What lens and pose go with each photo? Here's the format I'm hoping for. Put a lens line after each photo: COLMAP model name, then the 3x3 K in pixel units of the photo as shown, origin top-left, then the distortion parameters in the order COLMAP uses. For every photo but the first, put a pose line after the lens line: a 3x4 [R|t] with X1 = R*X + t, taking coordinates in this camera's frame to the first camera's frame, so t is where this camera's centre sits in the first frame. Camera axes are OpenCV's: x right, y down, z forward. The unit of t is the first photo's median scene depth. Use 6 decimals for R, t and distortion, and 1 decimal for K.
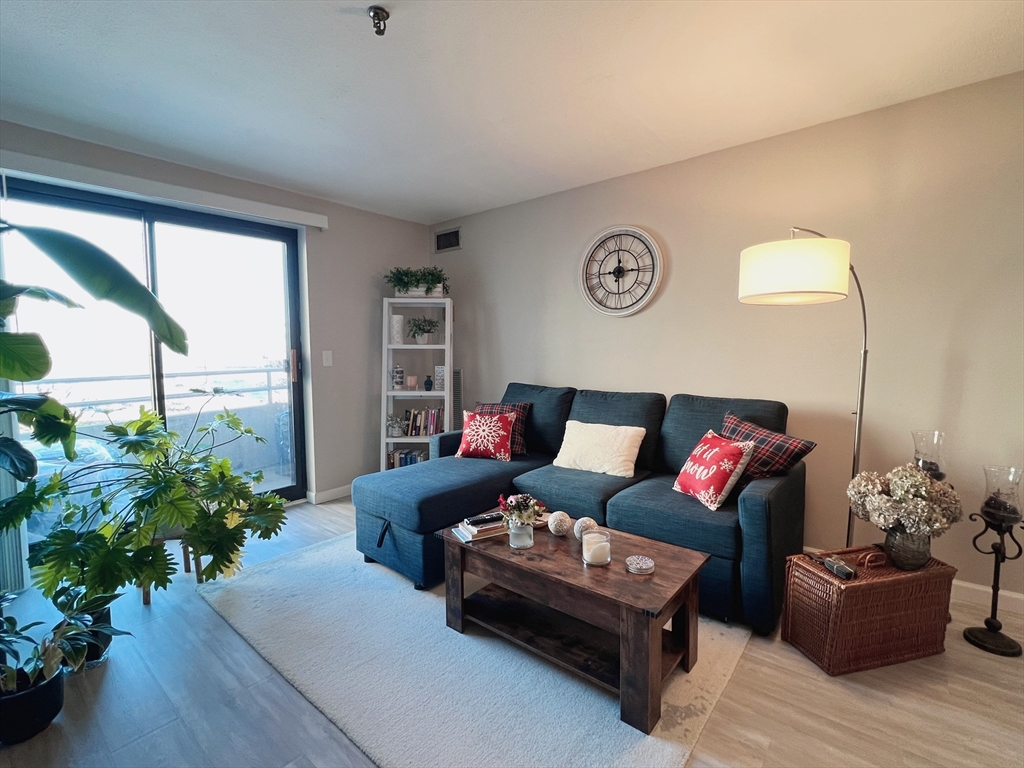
lens RADIAL K [[467.8, 0, 503.4], [0, 467.8, 384.7], [0, 0, 1]] dist [0.004691, 0.000546]
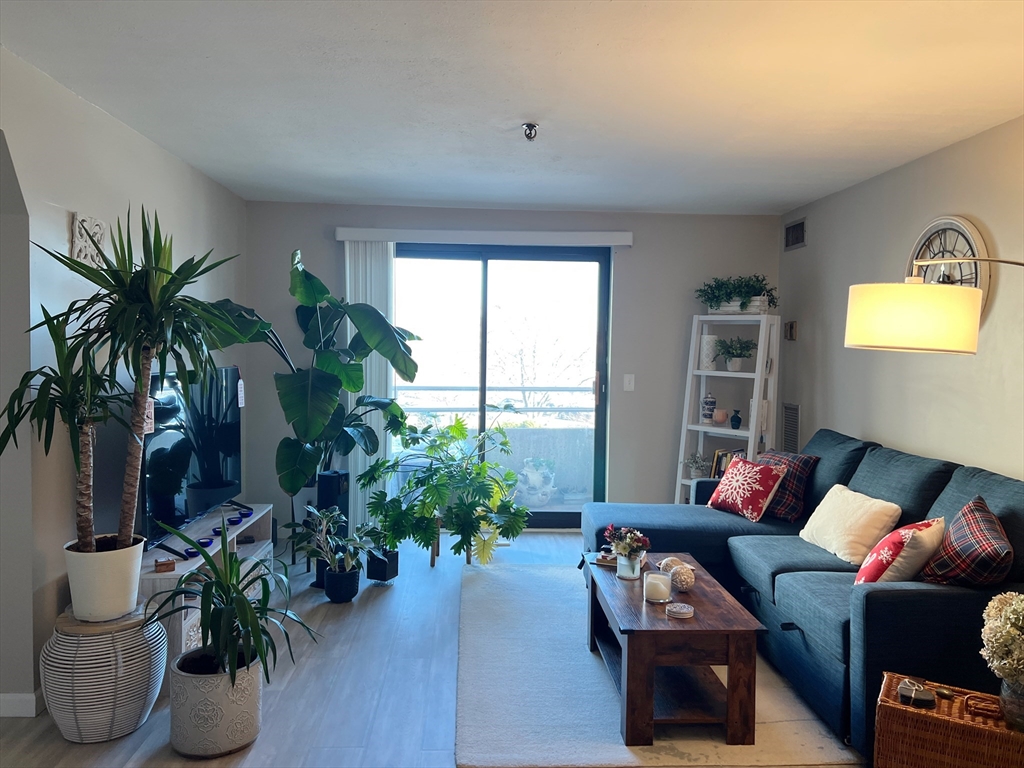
lens RADIAL K [[767.5, 0, 516.5], [0, 767.5, 389.4], [0, 0, 1]] dist [0.061977, -0.009745]
pose [[0.687094, 0.063367, -0.723800, 0.632017], [-0.083621, 0.996467, 0.007857, -0.039497], [0.721741, 0.055127, 0.689965, -0.227187]]
